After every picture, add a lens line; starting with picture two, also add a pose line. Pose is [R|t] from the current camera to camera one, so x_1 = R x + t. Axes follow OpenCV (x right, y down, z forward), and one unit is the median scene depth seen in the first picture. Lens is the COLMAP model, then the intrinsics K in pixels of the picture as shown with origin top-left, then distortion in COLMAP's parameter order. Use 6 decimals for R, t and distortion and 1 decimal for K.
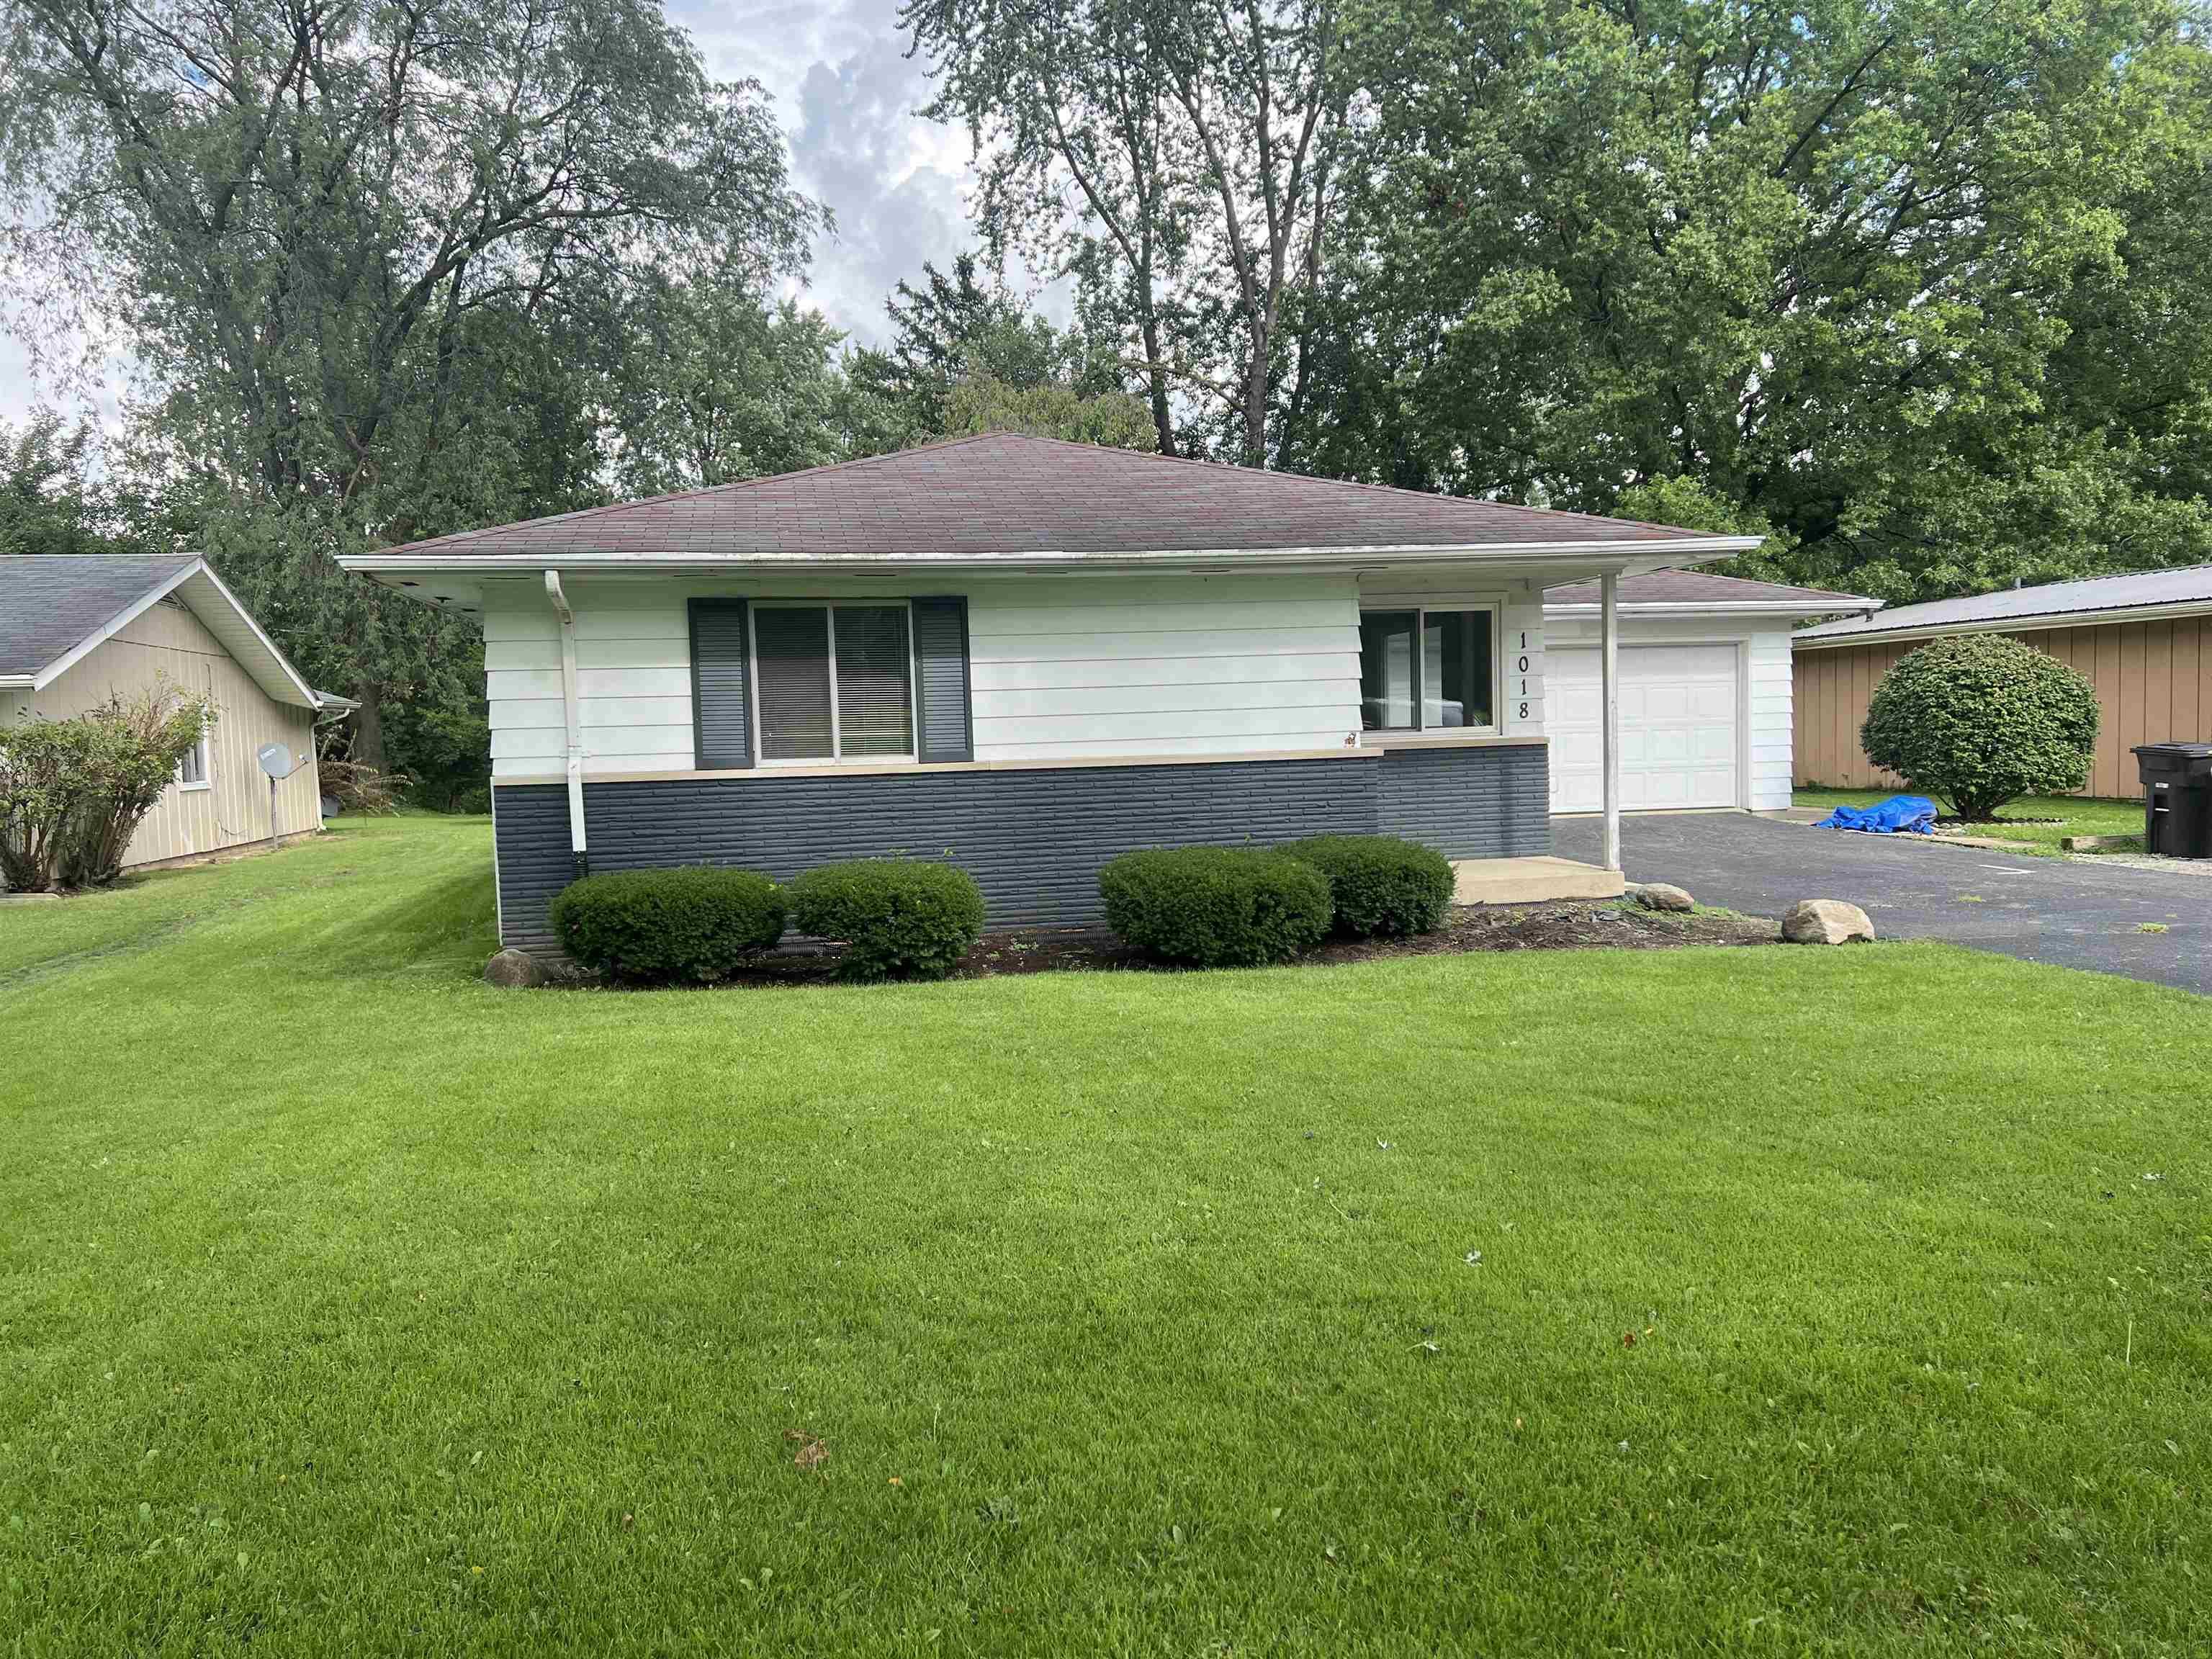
lens RADIAL K [[1644.8, 0, 1100.7], [0, 1644.8, 820.7], [0, 0, 1]] dist [0.062883, -0.053688]
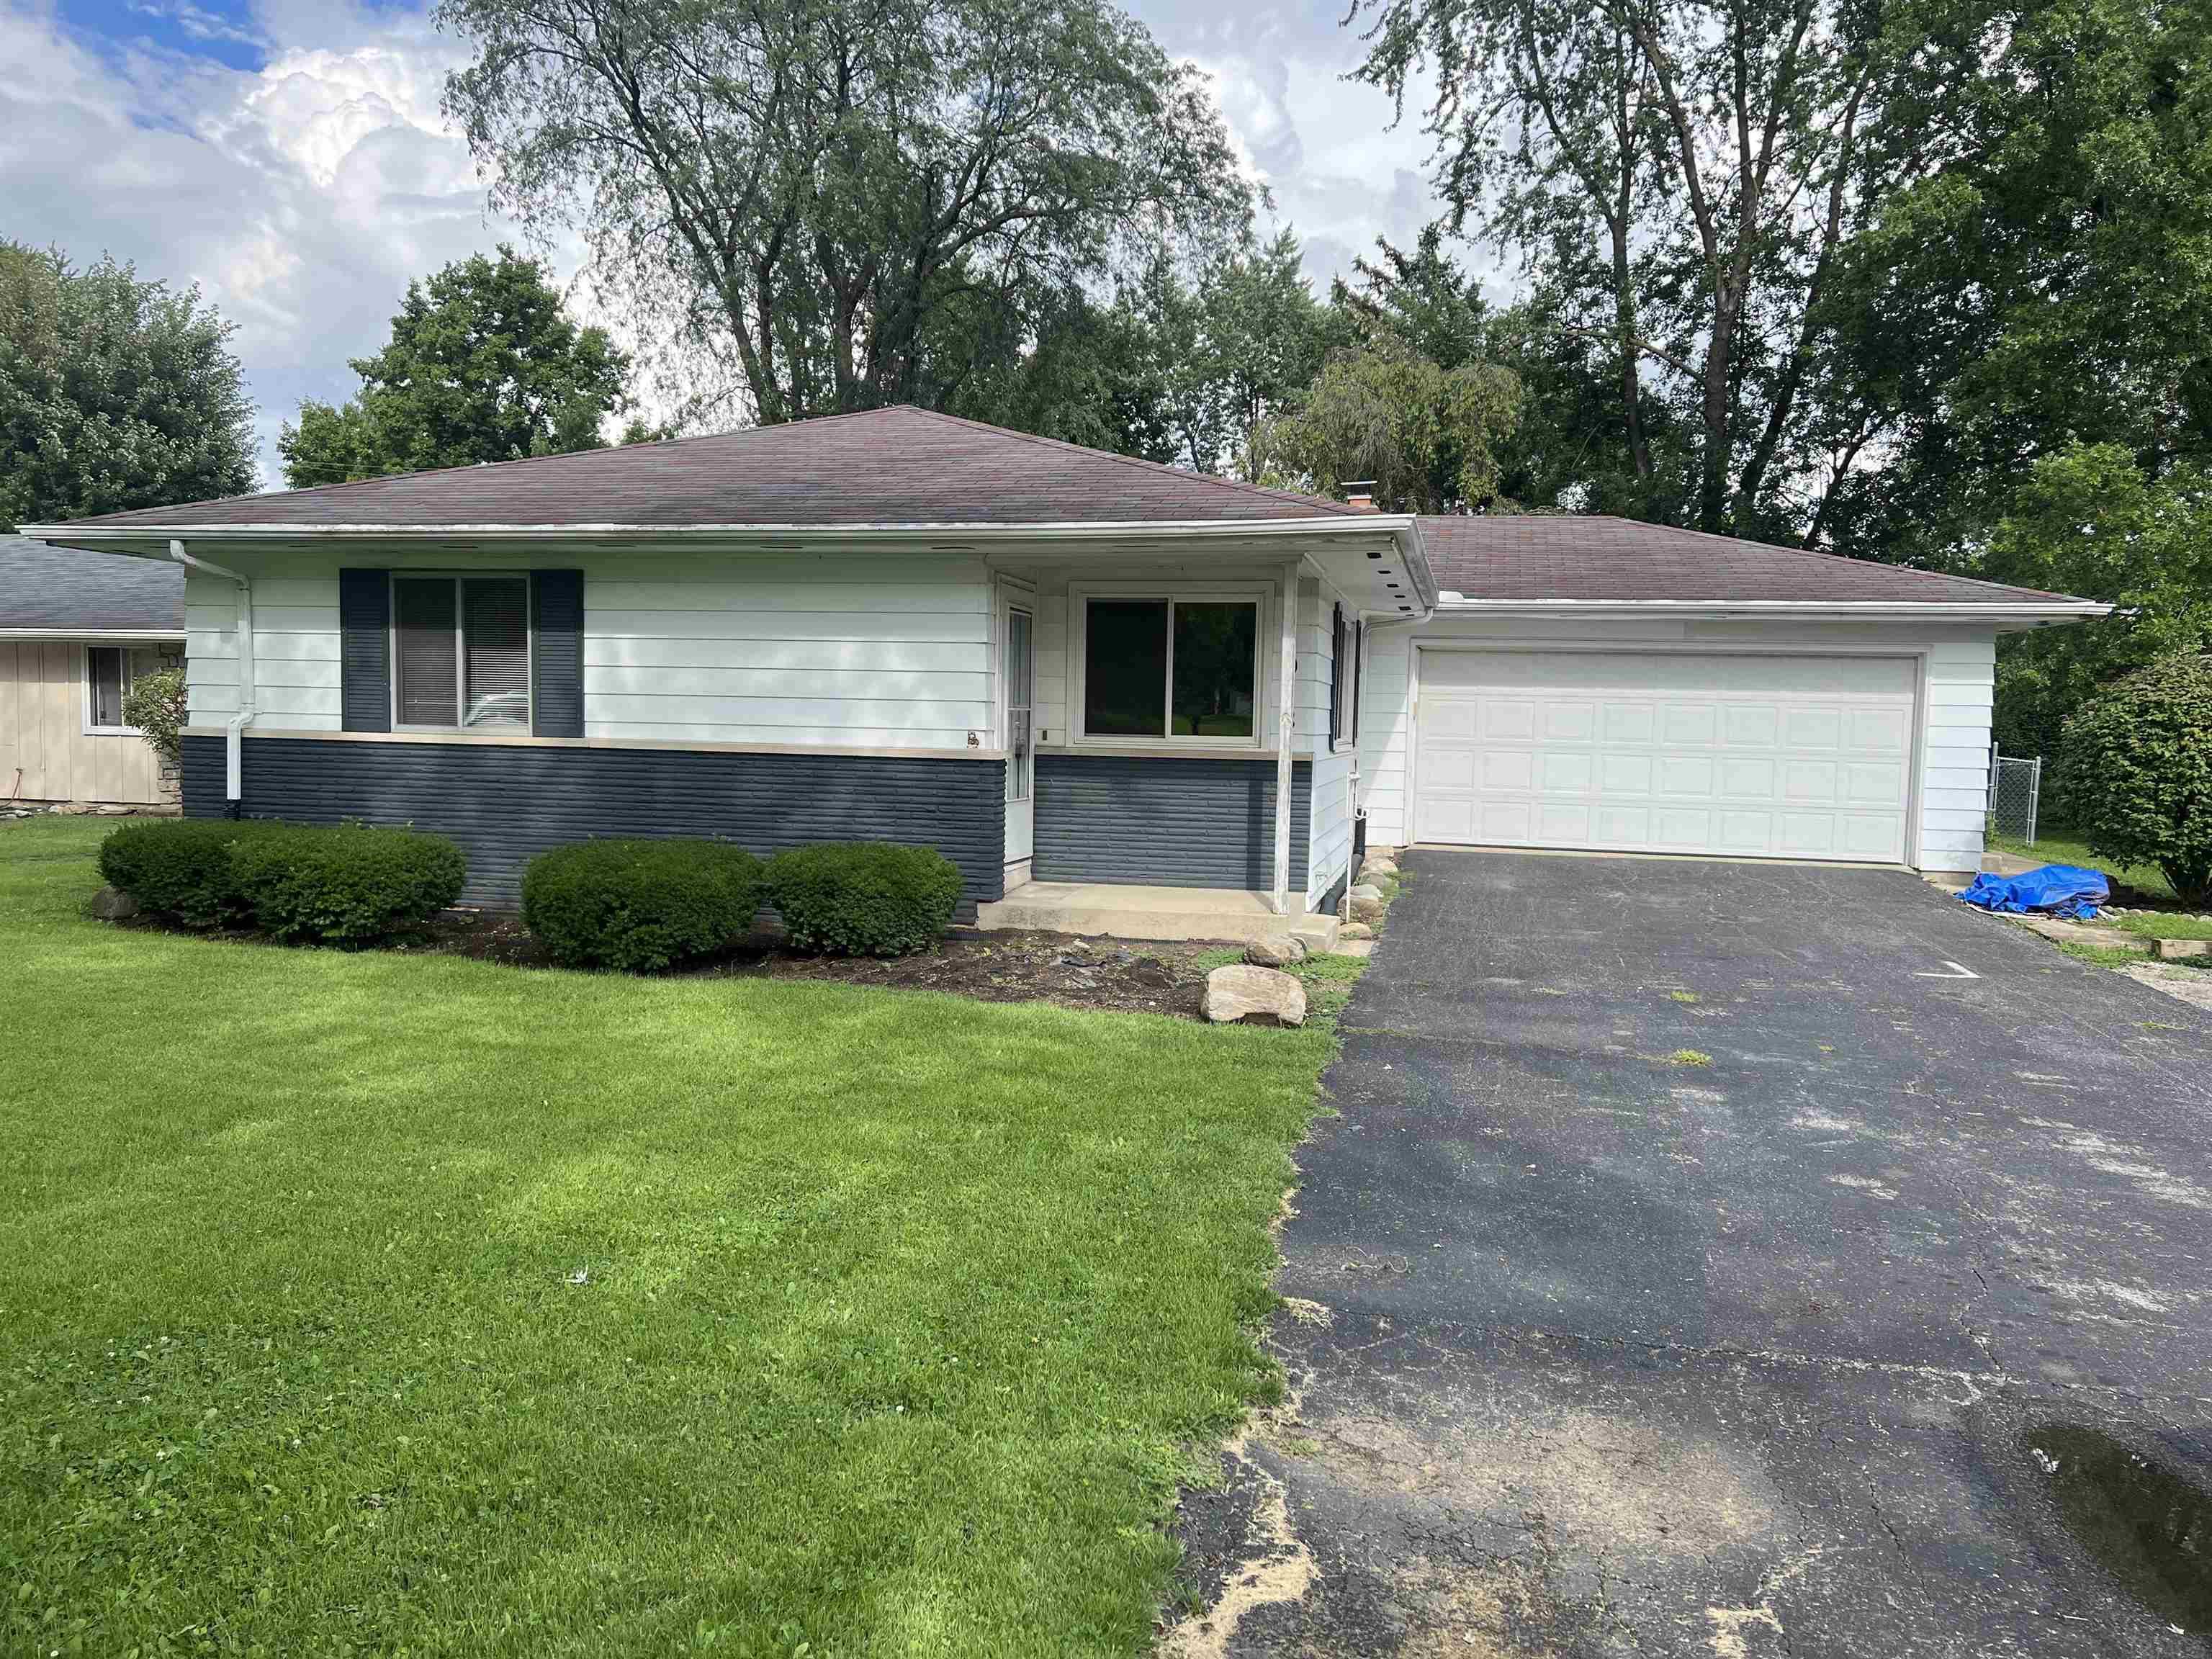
lens RADIAL K [[1644.8, 0, 1108.4], [0, 1644.8, 839.3], [0, 0, 1]] dist [0.062883, -0.053688]
pose [[0.910109, 0.079077, -0.406753, 0.616544], [-0.072634, 0.996868, 0.031283, -0.029922], [0.407953, 0.001074, 0.913002, 0.223784]]
